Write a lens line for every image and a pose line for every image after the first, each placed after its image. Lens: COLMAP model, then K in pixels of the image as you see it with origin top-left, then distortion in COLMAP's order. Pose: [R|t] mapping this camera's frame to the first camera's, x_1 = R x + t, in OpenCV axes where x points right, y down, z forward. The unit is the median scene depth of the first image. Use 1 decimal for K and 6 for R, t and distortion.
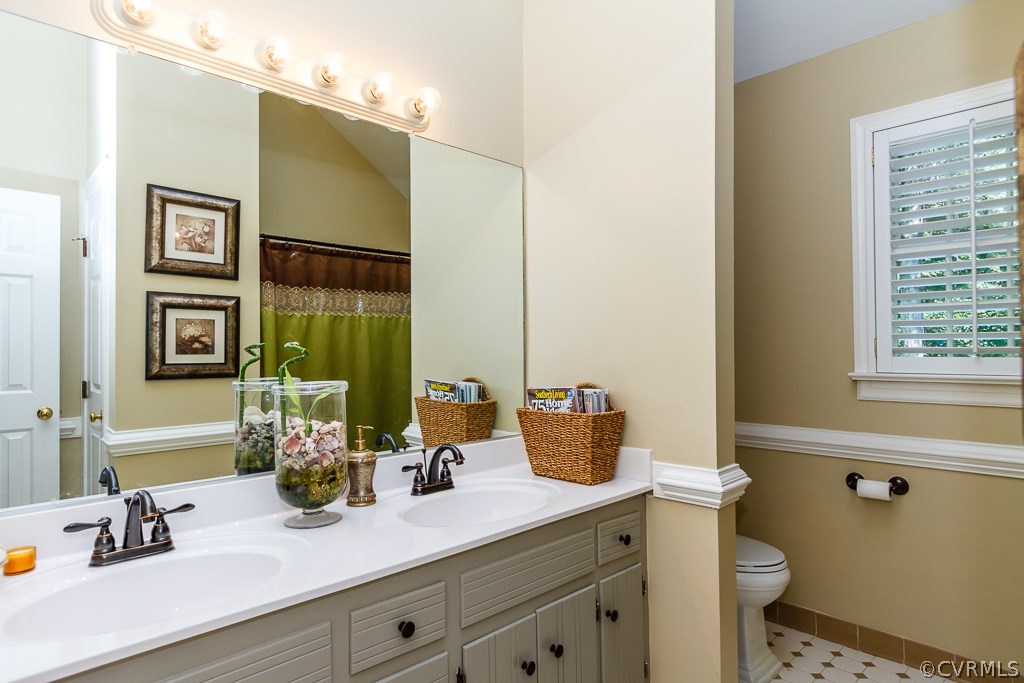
lens RADIAL K [[637.5, 0, 512.9], [0, 637.5, 340.1], [0, 0, 1]] dist [0.009132, 0.000771]
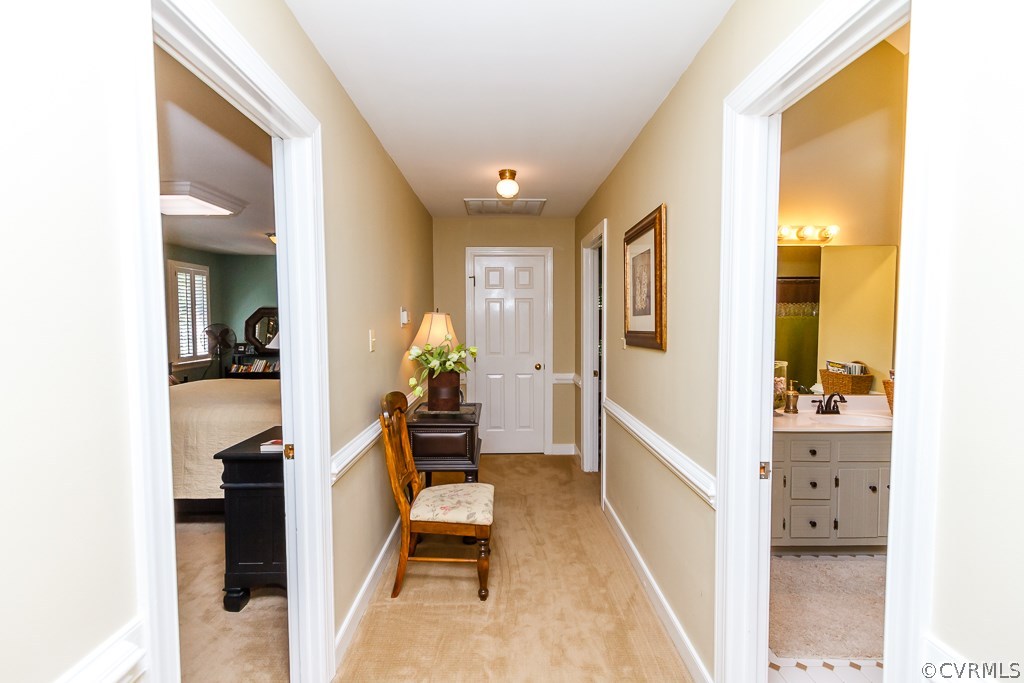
lens RADIAL K [[479.9, 0, 493.2], [0, 479.9, 343.3], [0, 0, 1]] dist [0.007464, -0.001242]
pose [[0.730871, 0.038471, -0.681431, 0.146902], [0.002115, 0.998278, 0.058627, -0.098840], [0.682512, -0.044290, 0.729531, -0.941230]]
